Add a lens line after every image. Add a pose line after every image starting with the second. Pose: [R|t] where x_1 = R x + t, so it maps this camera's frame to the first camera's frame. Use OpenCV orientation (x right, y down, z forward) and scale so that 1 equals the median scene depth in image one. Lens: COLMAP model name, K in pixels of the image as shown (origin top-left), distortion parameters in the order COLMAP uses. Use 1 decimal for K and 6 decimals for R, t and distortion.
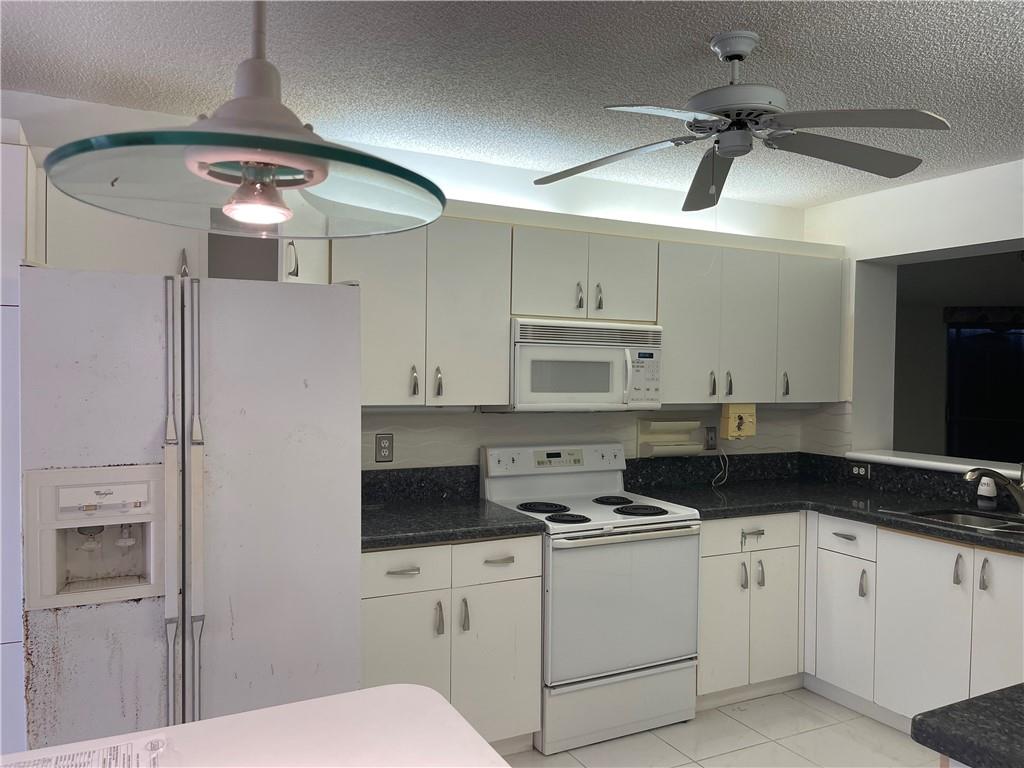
lens RADIAL K [[783.2, 0, 512.0], [0, 783.2, 384.0], [0, 0, 1]] dist [0.001730, -0.000058]
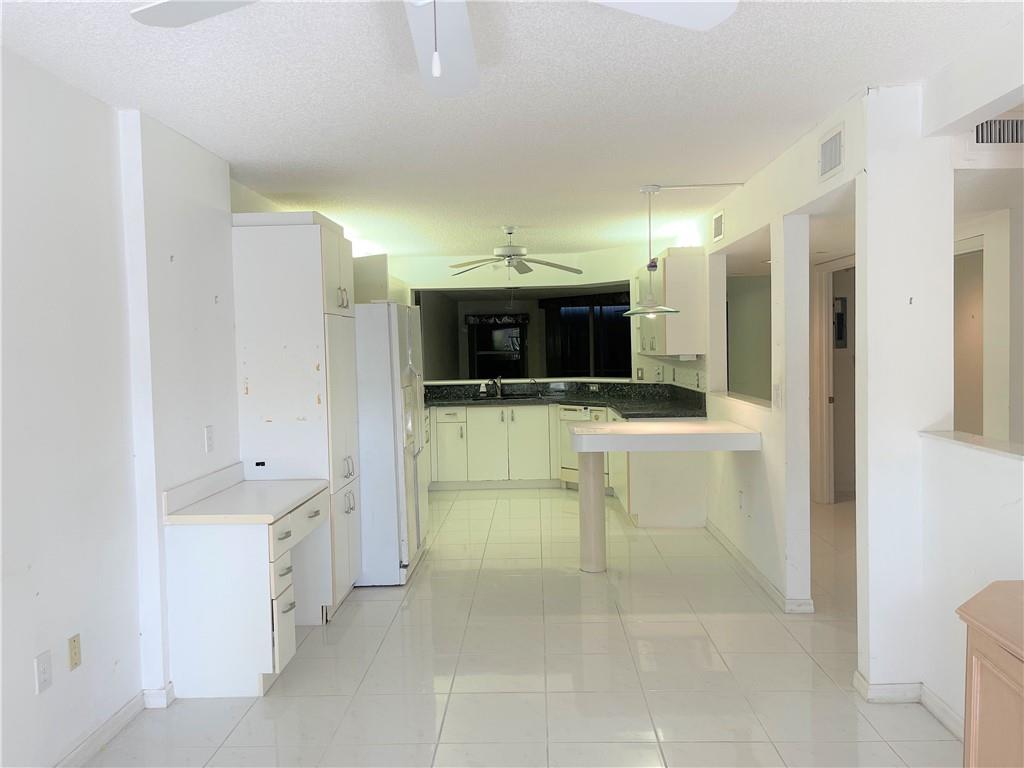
lens RADIAL K [[783.2, 0, 512.0], [0, 783.2, 384.0], [0, 0, 1]] dist [0.001730, -0.000058]
pose [[0.491669, -0.068681, 0.868070, -1.483545], [0.045900, 0.997543, 0.052928, -0.006217], [-0.869572, 0.013821, 0.493613, -0.284580]]
